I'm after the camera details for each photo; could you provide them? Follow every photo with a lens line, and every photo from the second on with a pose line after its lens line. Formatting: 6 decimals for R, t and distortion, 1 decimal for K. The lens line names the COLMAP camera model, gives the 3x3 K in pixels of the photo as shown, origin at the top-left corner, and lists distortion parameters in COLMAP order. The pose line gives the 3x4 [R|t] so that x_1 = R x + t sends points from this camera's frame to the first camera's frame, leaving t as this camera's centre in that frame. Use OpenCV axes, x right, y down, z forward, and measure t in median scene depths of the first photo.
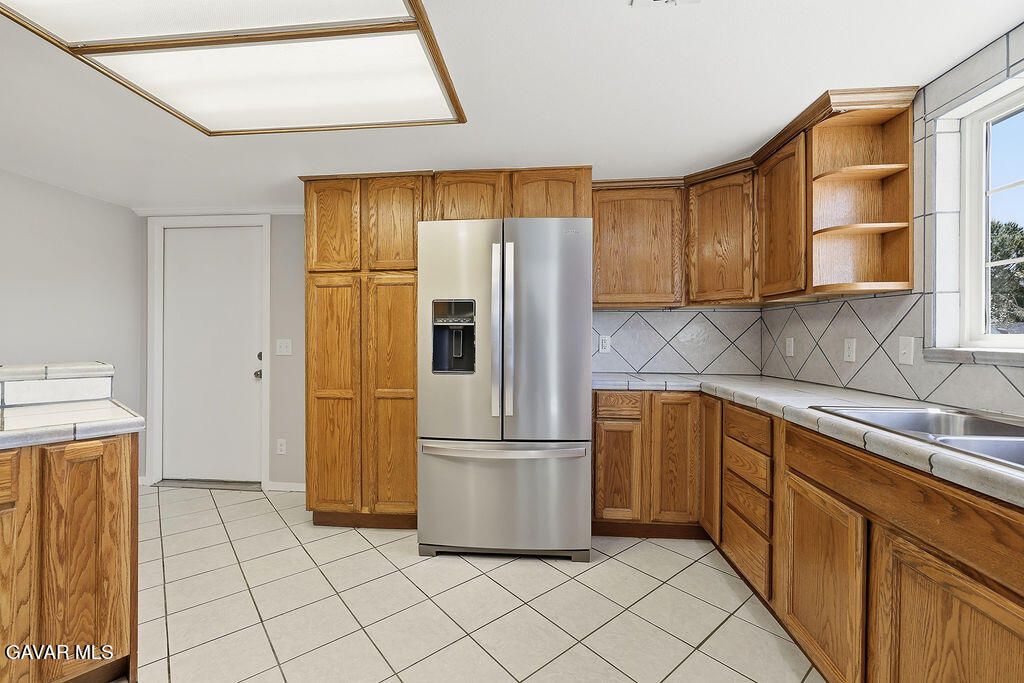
lens RADIAL K [[437.0, 0, 503.1], [0, 437.0, 335.5], [0, 0, 1]] dist [0.001128, -0.000605]
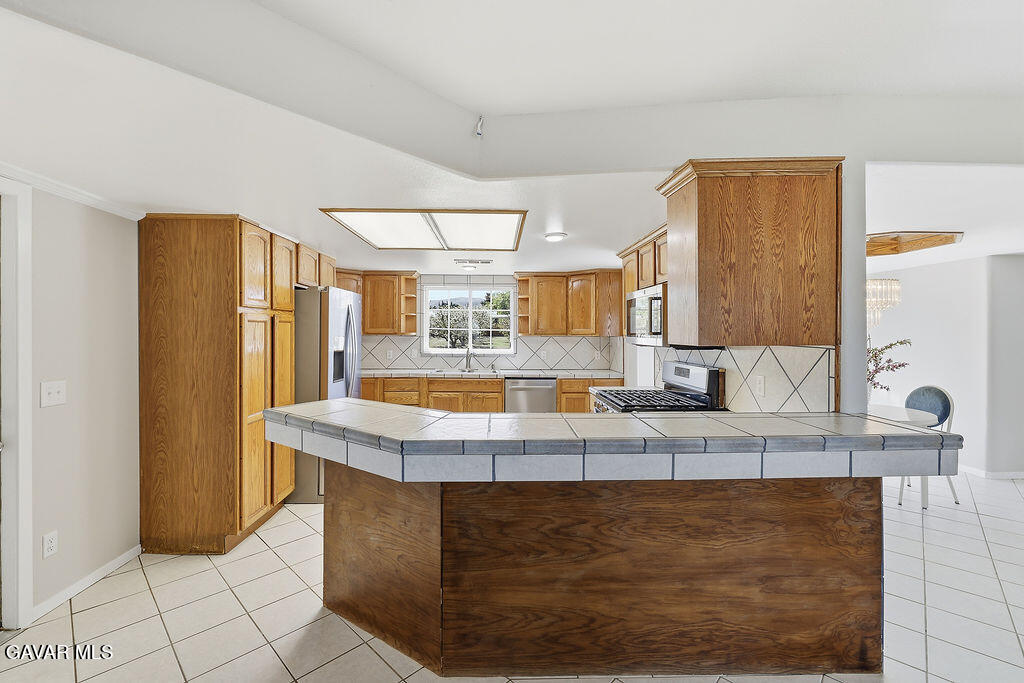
lens RADIAL K [[437.0, 0, 510.7], [0, 437.0, 335.7], [0, 0, 1]] dist [0.001128, -0.000605]
pose [[-0.132518, -0.008970, 0.991140, -1.718686], [-0.004803, 0.999953, 0.008408, -0.094757], [-0.991169, -0.003646, -0.132555, 0.536841]]
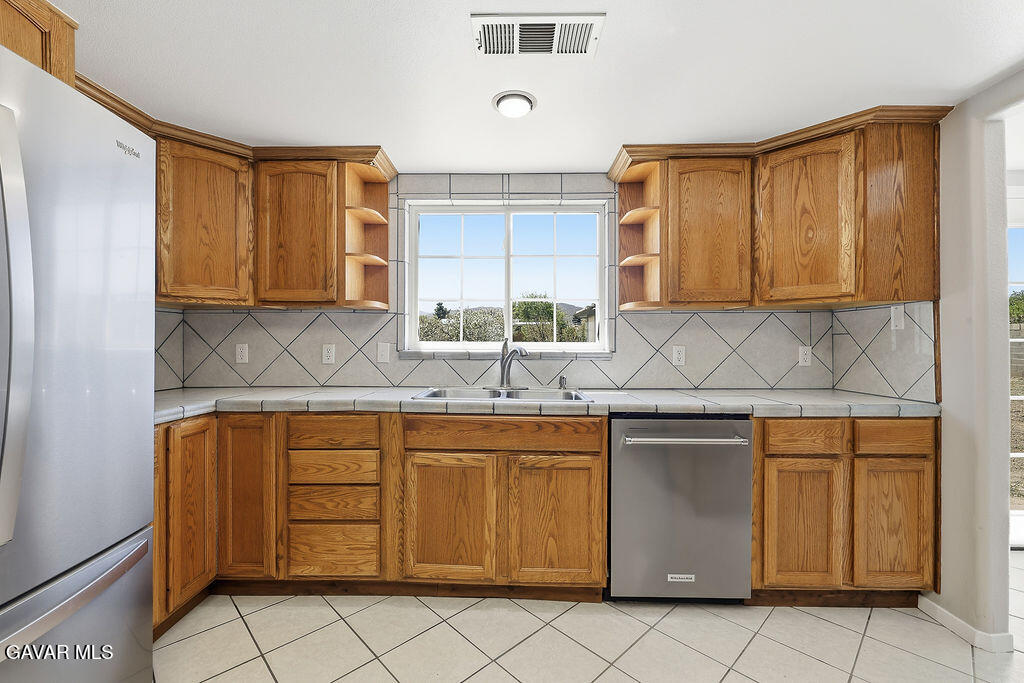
lens RADIAL K [[437.0, 0, 504.7], [0, 437.0, 345.8], [0, 0, 1]] dist [0.001128, -0.000605]
pose [[-0.076614, -0.009208, 0.997018, -0.381507], [-0.002818, 0.999955, 0.009019, -0.001598], [-0.997057, -0.002119, -0.076637, 0.530670]]
